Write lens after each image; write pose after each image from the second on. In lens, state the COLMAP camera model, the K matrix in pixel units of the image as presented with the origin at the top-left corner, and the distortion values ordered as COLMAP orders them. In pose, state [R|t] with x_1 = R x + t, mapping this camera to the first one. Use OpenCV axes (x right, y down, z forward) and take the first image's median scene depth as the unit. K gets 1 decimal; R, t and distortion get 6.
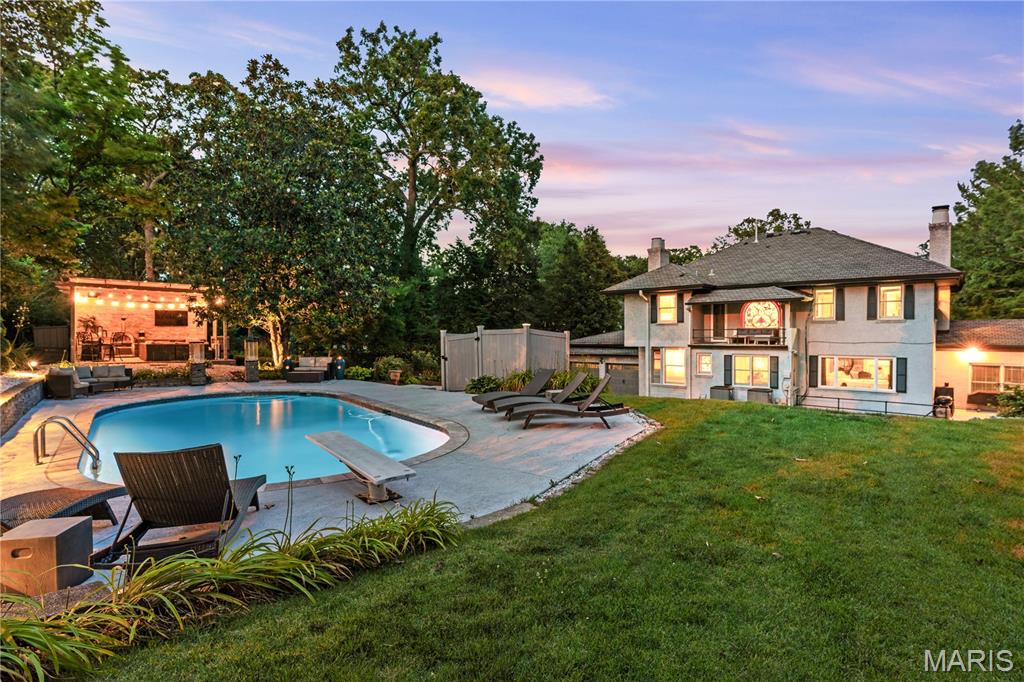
lens RADIAL K [[516.2, 0, 510.3], [0, 516.2, 343.4], [0, 0, 1]] dist [0.003981, -0.000100]
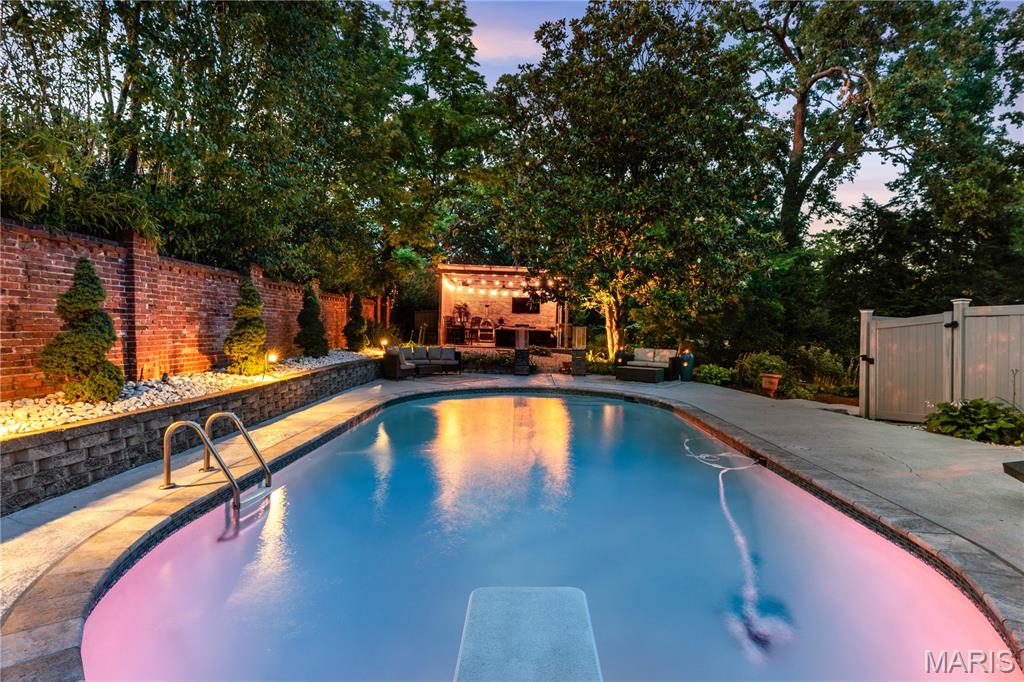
lens RADIAL K [[516.2, 0, 510.3], [0, 516.2, 343.4], [0, 0, 1]] dist [0.003981, -0.000100]
pose [[0.781449, 0.035703, -0.622946, -0.081580], [-0.031814, 0.999343, 0.017368, 0.013825], [0.623157, 0.006246, 0.782072, 0.313759]]
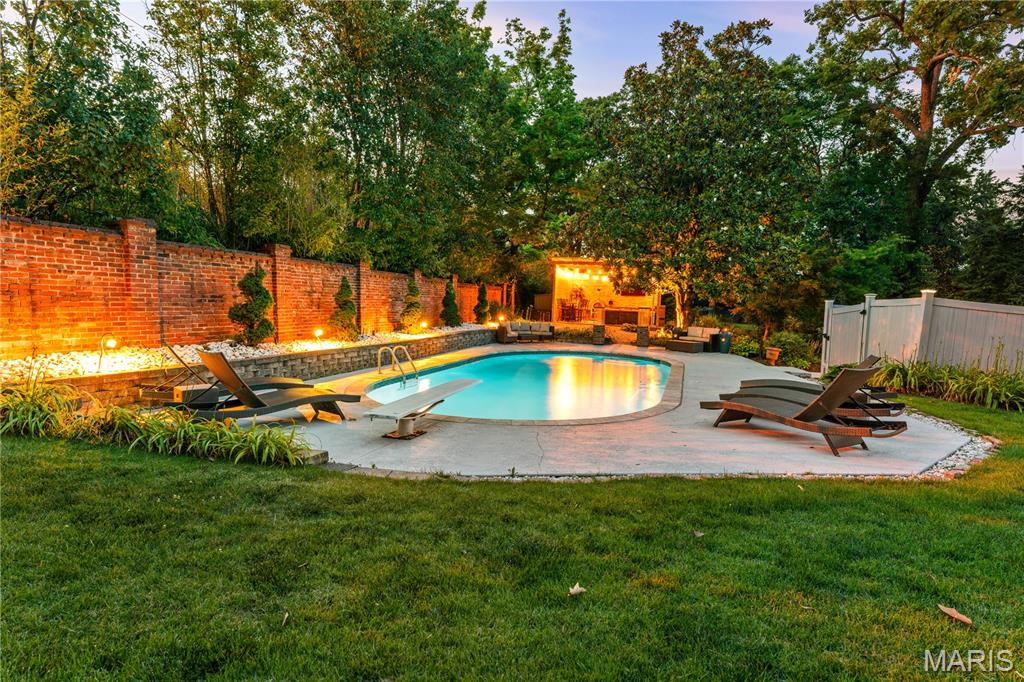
lens RADIAL K [[516.2, 0, 510.3], [0, 516.2, 343.4], [0, 0, 1]] dist [0.003981, -0.000100]
pose [[0.566194, 0.083913, -0.819990, 0.238233], [-0.046115, 0.996471, 0.070132, 0.006216], [0.822981, -0.001894, 0.568066, 0.180211]]
